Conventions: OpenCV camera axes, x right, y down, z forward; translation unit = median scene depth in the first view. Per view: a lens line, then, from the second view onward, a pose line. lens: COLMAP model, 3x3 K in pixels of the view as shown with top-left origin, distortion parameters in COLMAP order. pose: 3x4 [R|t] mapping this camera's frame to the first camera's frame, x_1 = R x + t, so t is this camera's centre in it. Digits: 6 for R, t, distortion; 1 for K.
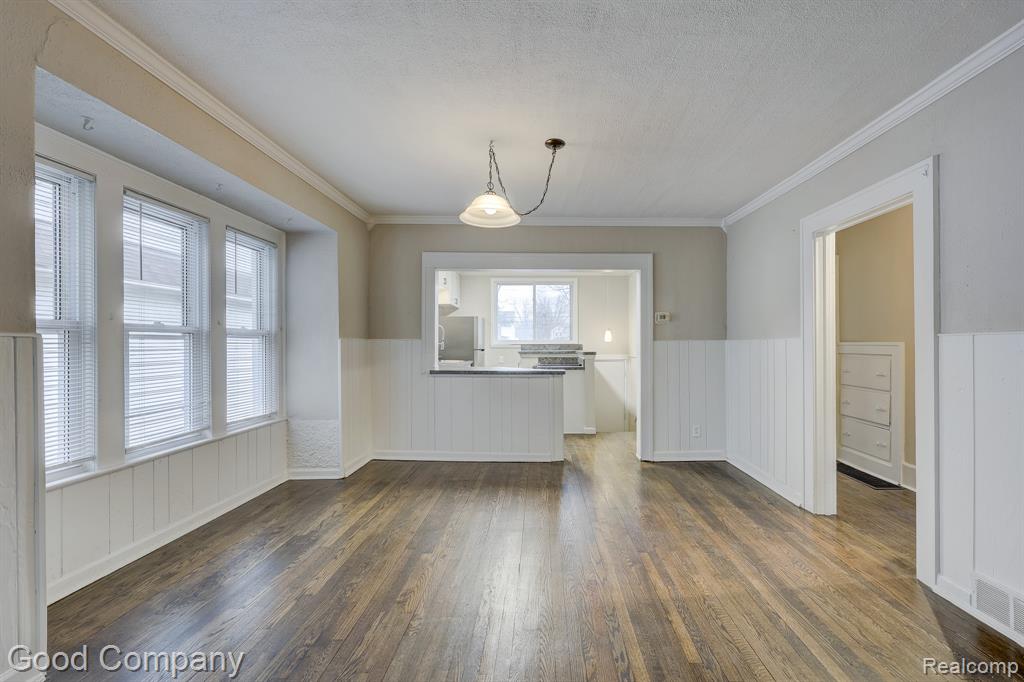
lens RADIAL K [[423.8, 0, 543.1], [0, 423.8, 345.0], [0, 0, 1]] dist [-0.002708, 0.001020]
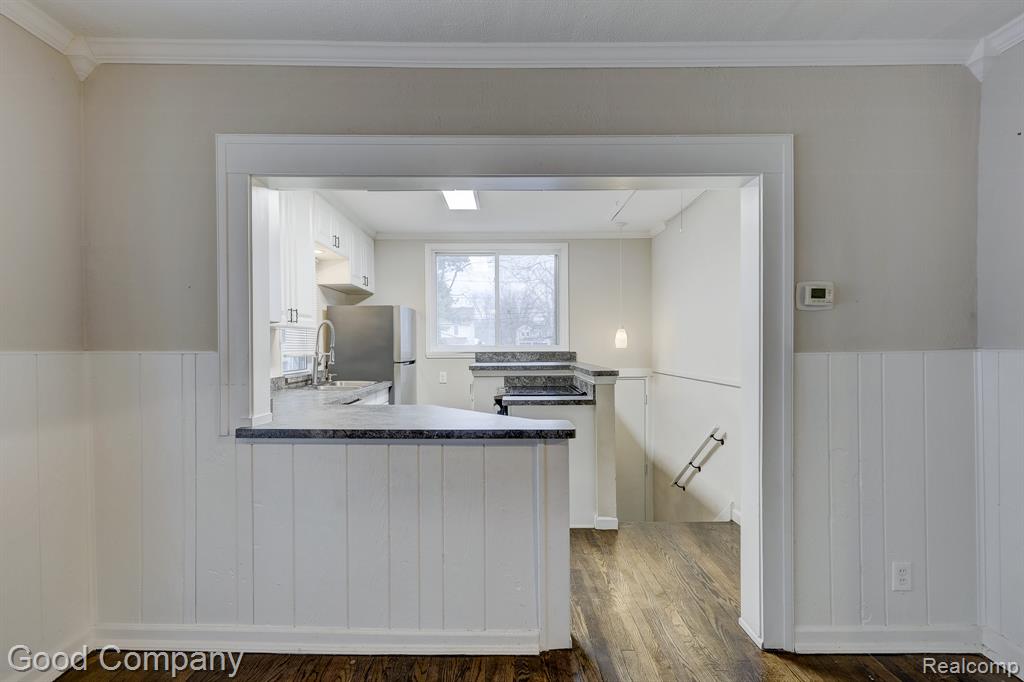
lens RADIAL K [[489.3, 0, 495.9], [0, 489.3, 348.7], [0, 0, 1]] dist [0.002871, -0.000219]
pose [[0.999726, -0.003046, -0.023218, -0.011480], [0.003135, 0.999988, 0.003805, -0.016307], [0.023206, -0.003877, 0.999723, 0.529963]]
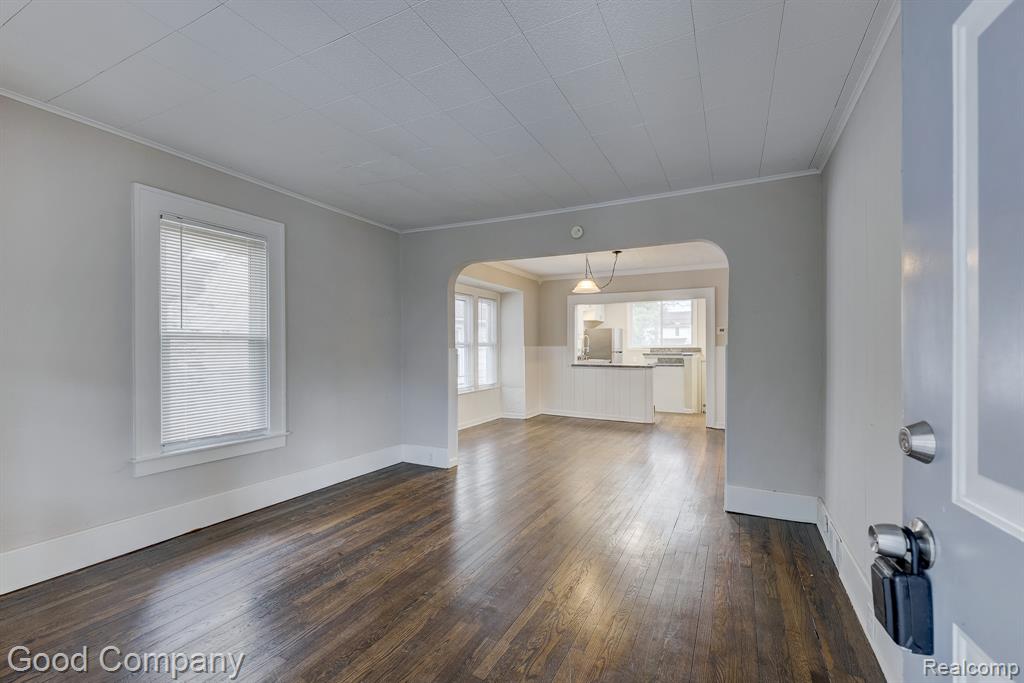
lens RADIAL K [[423.8, 0, 513.1], [0, 423.8, 350.8], [0, 0, 1]] dist [-0.002708, 0.001020]
pose [[0.885345, 0.001648, -0.464932, 0.323365], [0.002979, 0.999953, 0.009218, -0.010191], [0.464926, -0.009546, 0.885298, -0.639636]]
